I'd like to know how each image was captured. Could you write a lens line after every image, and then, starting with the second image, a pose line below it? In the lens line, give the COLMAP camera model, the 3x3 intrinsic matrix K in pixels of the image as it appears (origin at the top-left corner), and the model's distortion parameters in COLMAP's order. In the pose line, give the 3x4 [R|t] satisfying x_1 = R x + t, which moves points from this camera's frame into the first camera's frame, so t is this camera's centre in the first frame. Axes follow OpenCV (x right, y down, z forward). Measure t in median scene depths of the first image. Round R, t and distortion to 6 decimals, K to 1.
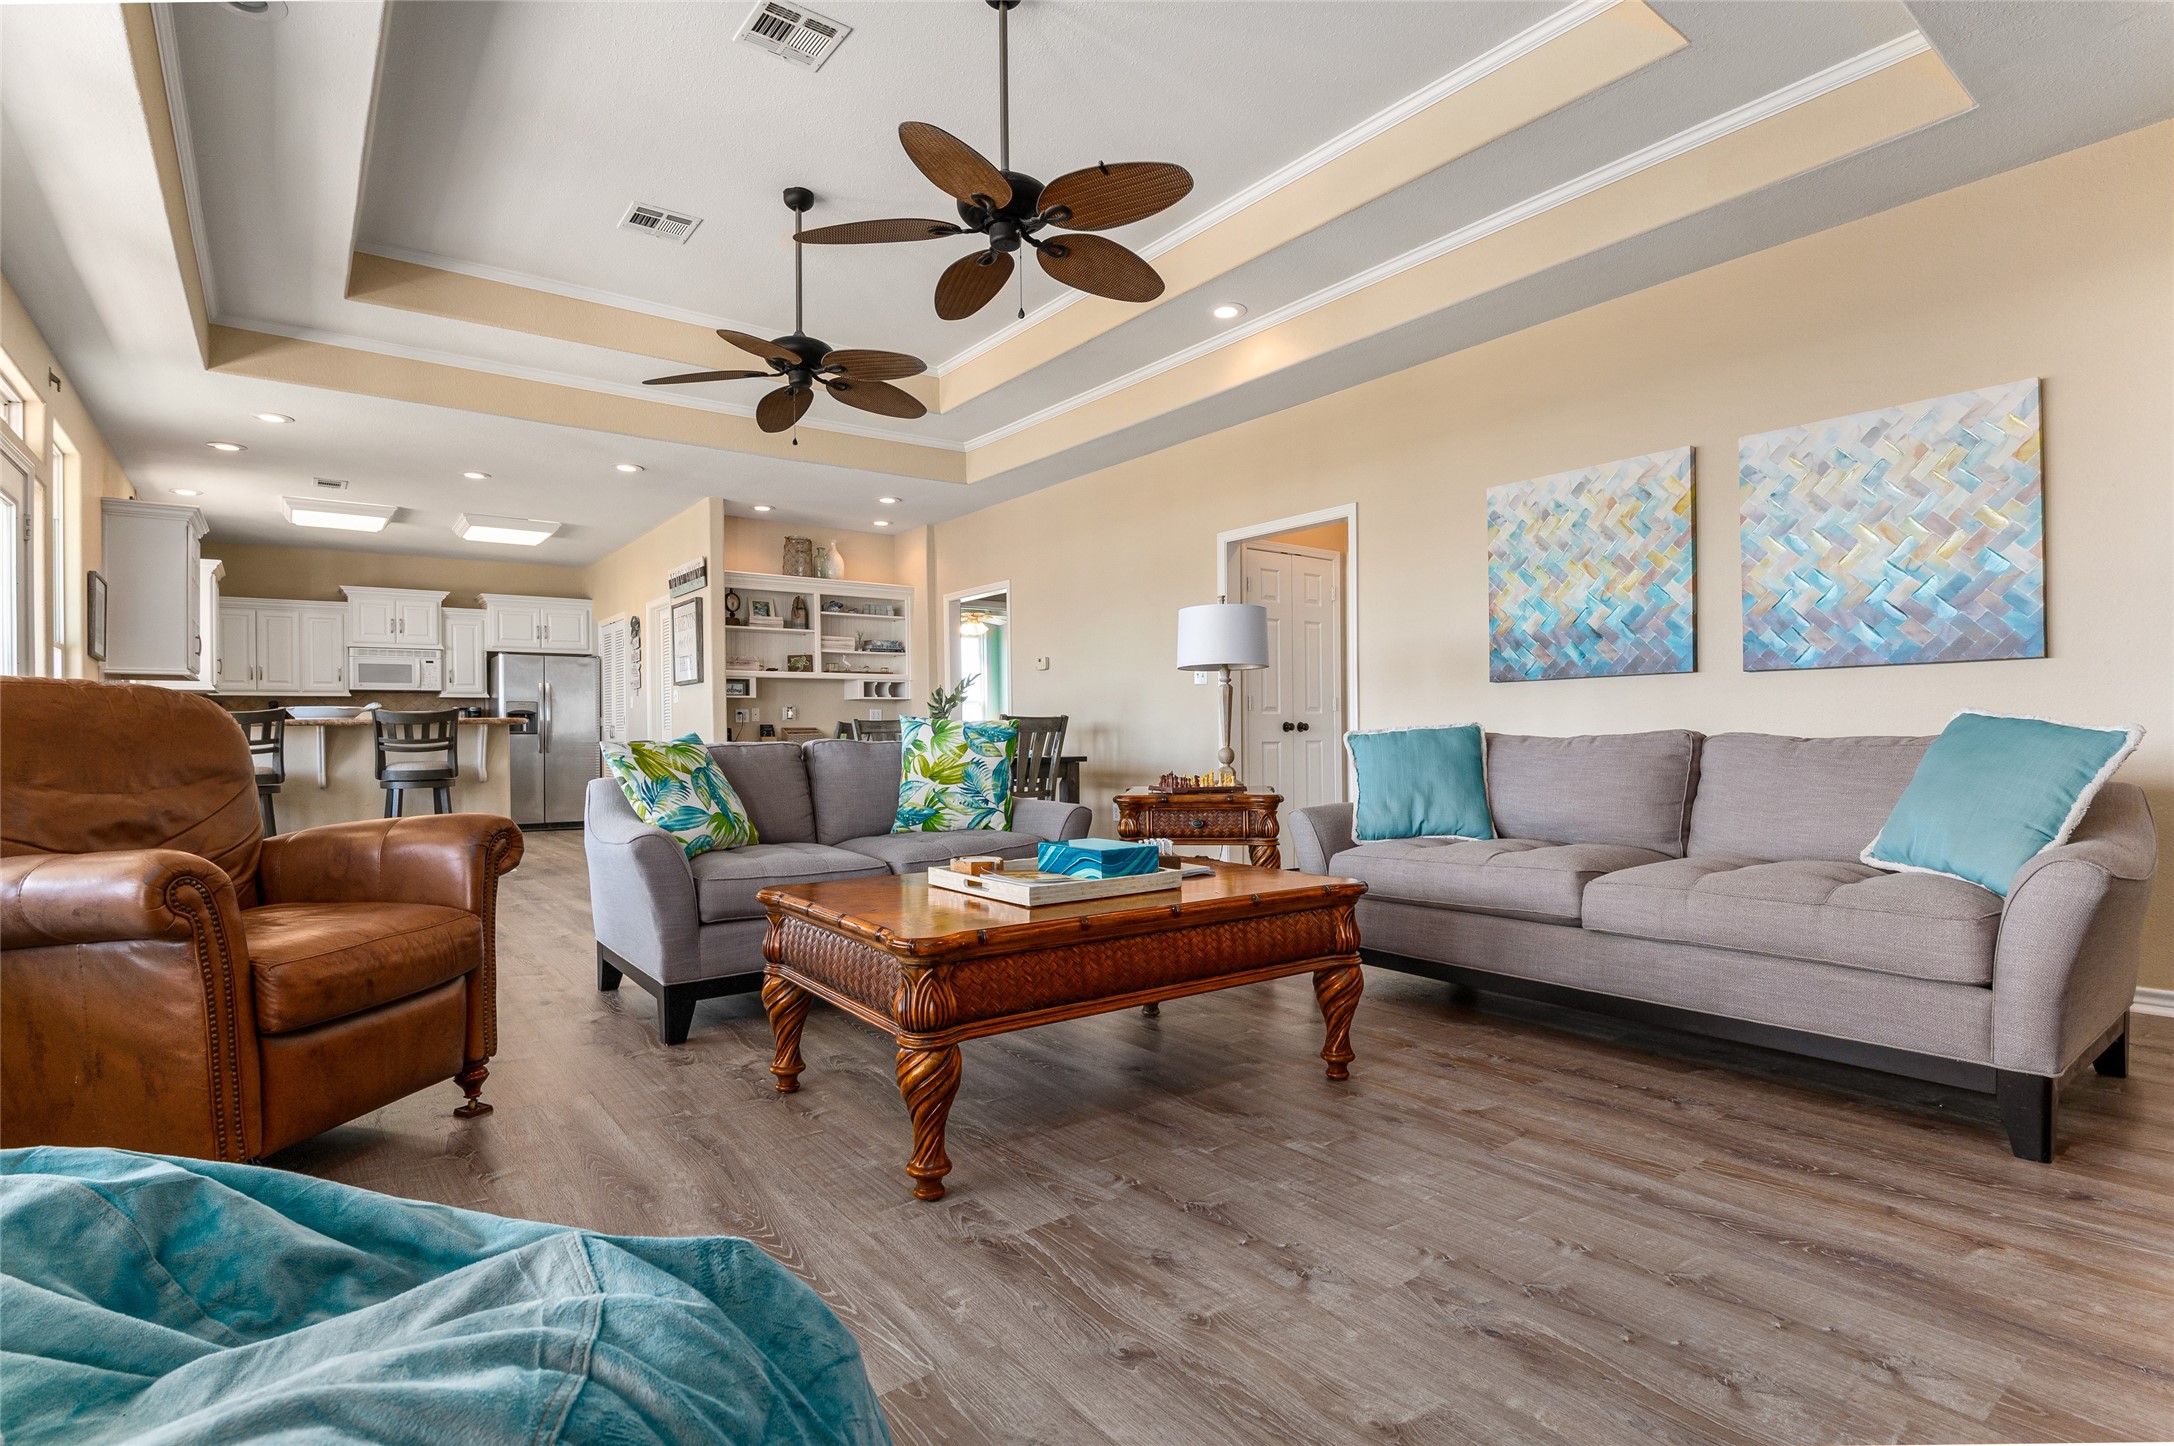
lens RADIAL K [[1050.1, 0, 1101.2], [0, 1050.1, 737.8], [0, 0, 1]] dist [-0.022706, -0.001319]
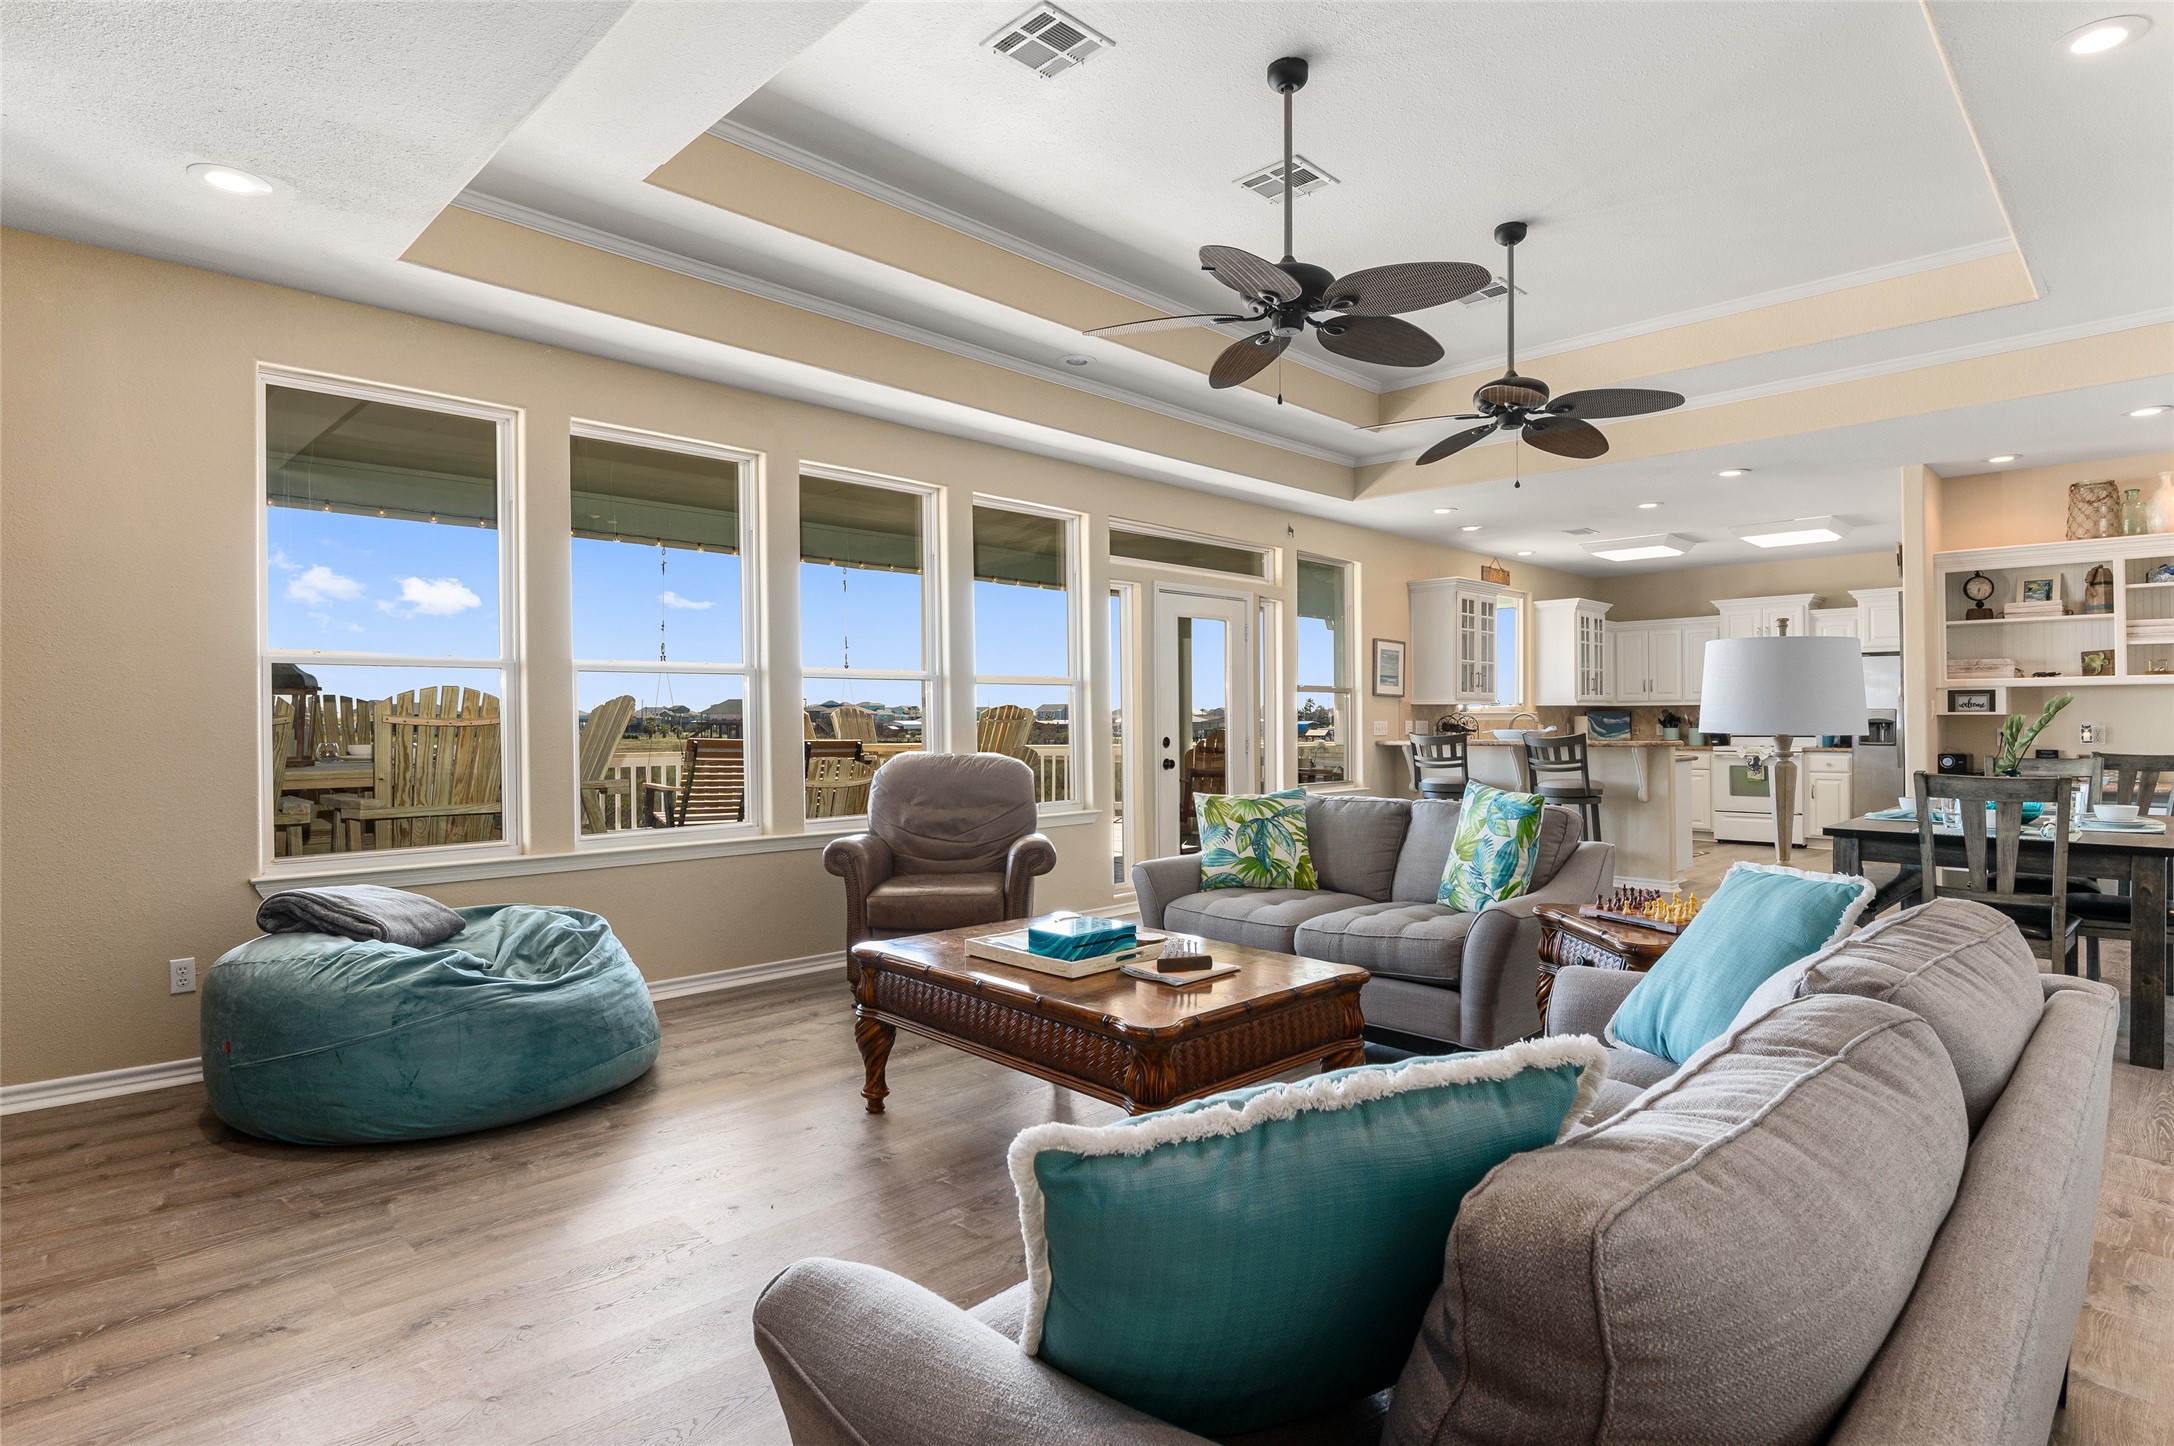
lens RADIAL K [[1129.3, 0, 1099.4], [0, 1129.3, 712.4], [0, 0, 1]] dist [-0.004014, -0.012840]
pose [[0.130885, 0.004893, -0.991386, 0.354646], [-0.002070, 0.999987, 0.004662, -0.039969], [0.991395, 0.001442, 0.130893, 0.247962]]
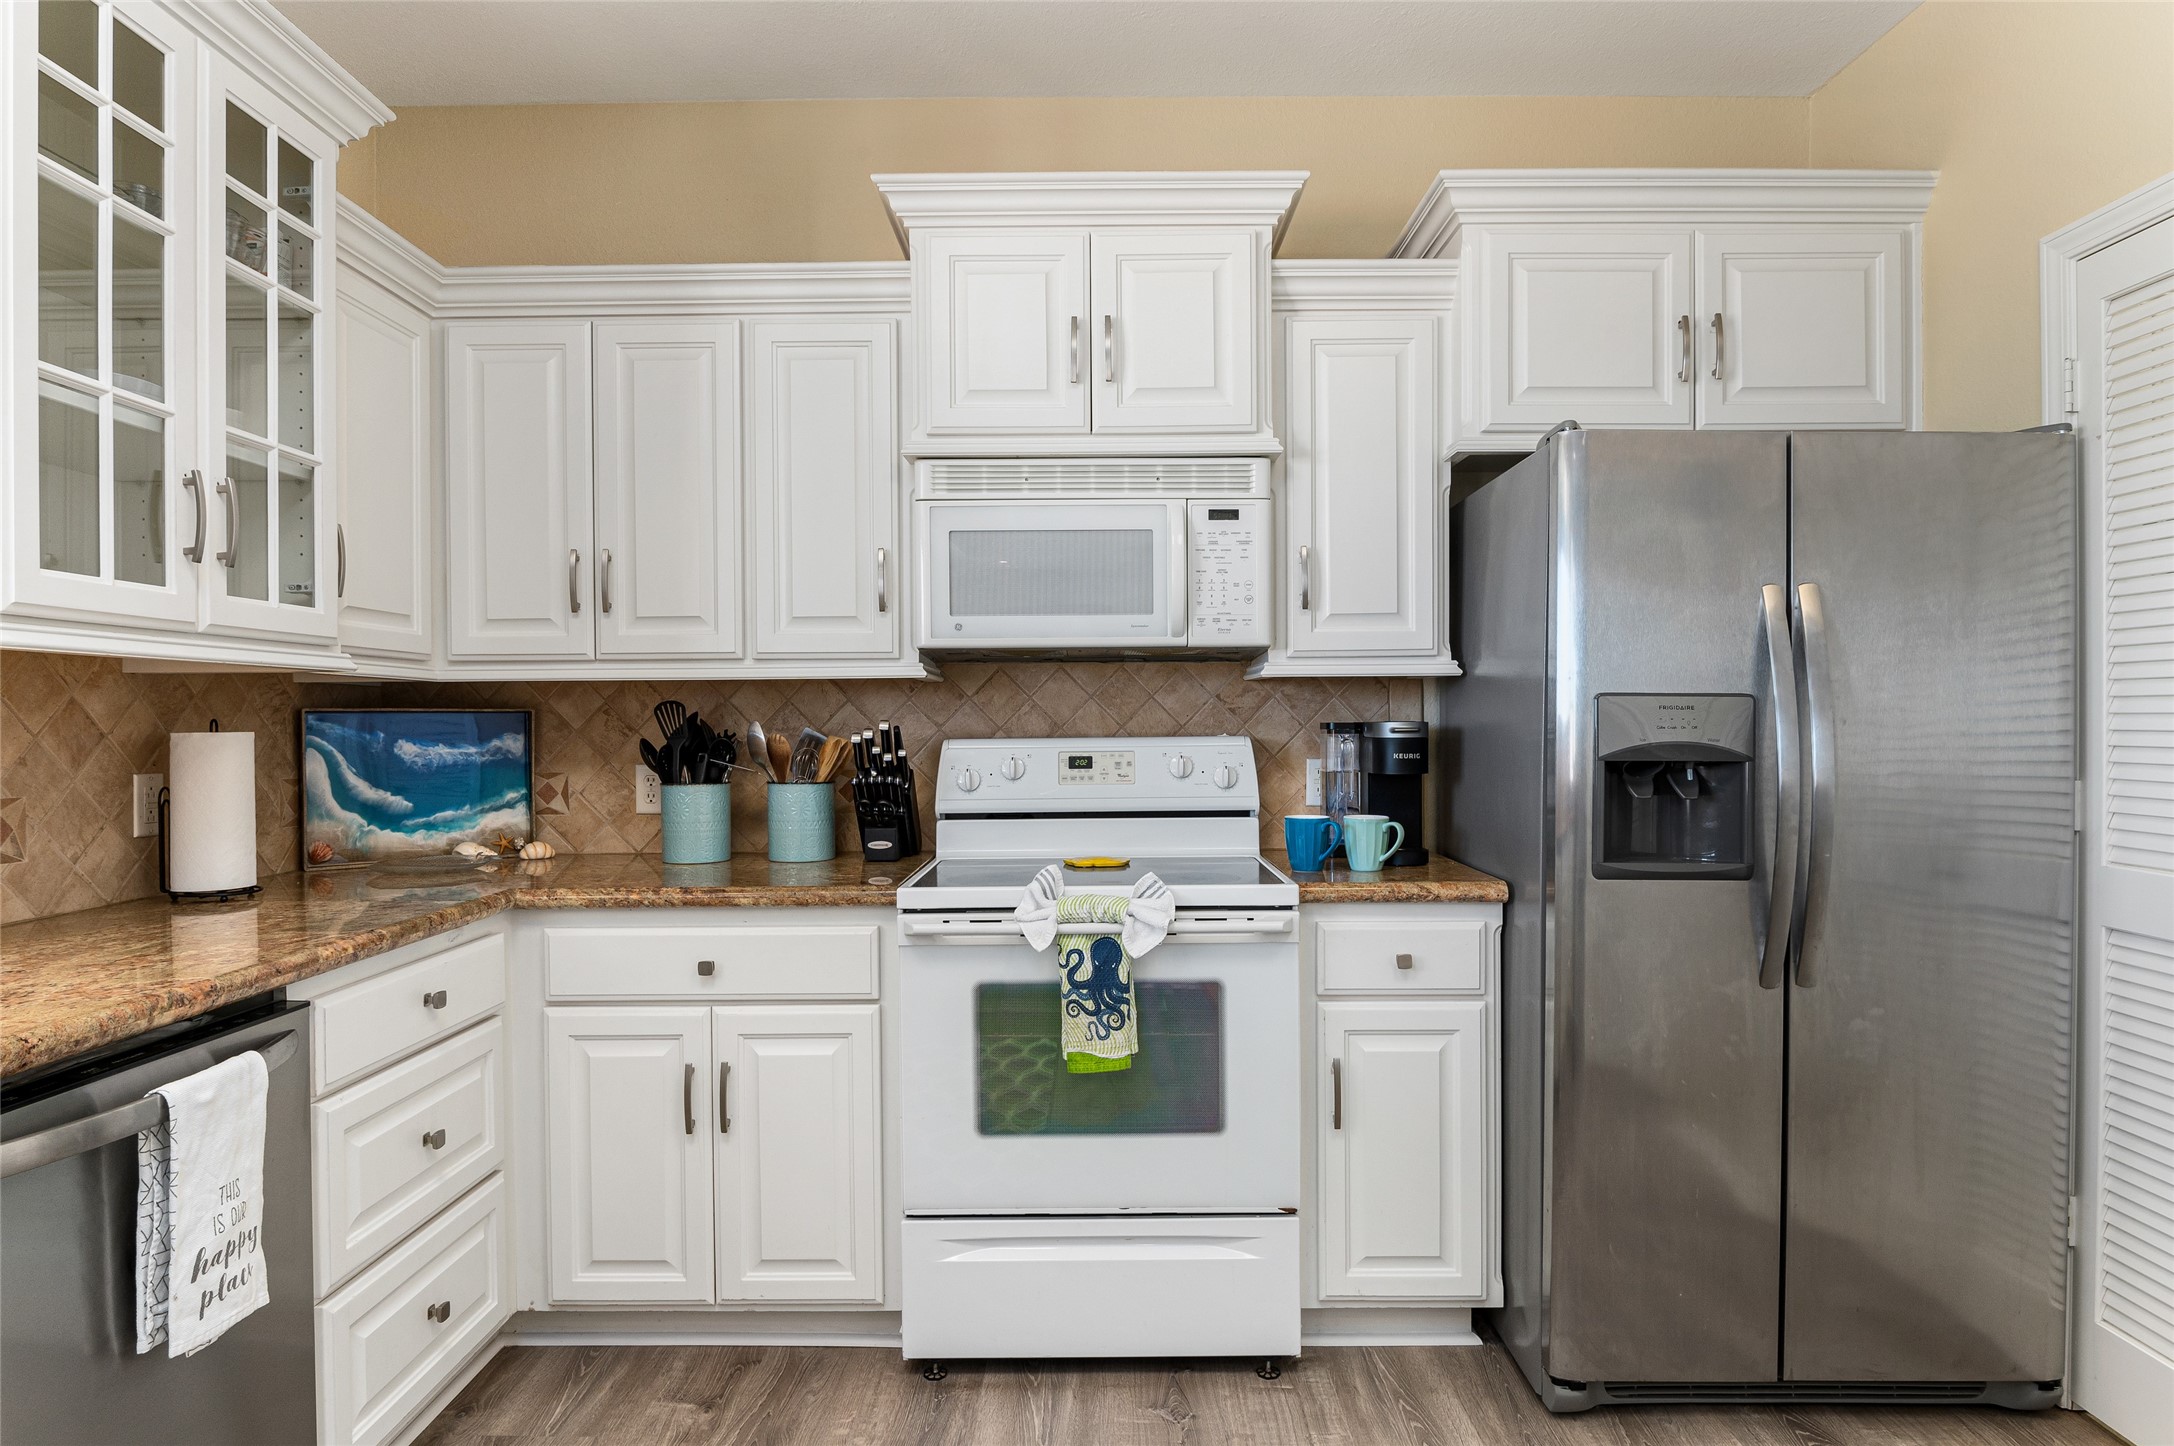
lens RADIAL K [[1285.6, 0, 1074.0], [0, 1285.6, 722.3], [0, 0, 1]] dist [-0.020645, -0.006934]
pose [[0.779315, 0.005575, -0.626608, -0.573740], [-0.005240, 0.999983, 0.002380, -0.034191], [0.626611, 0.001429, 0.779331, 0.881839]]
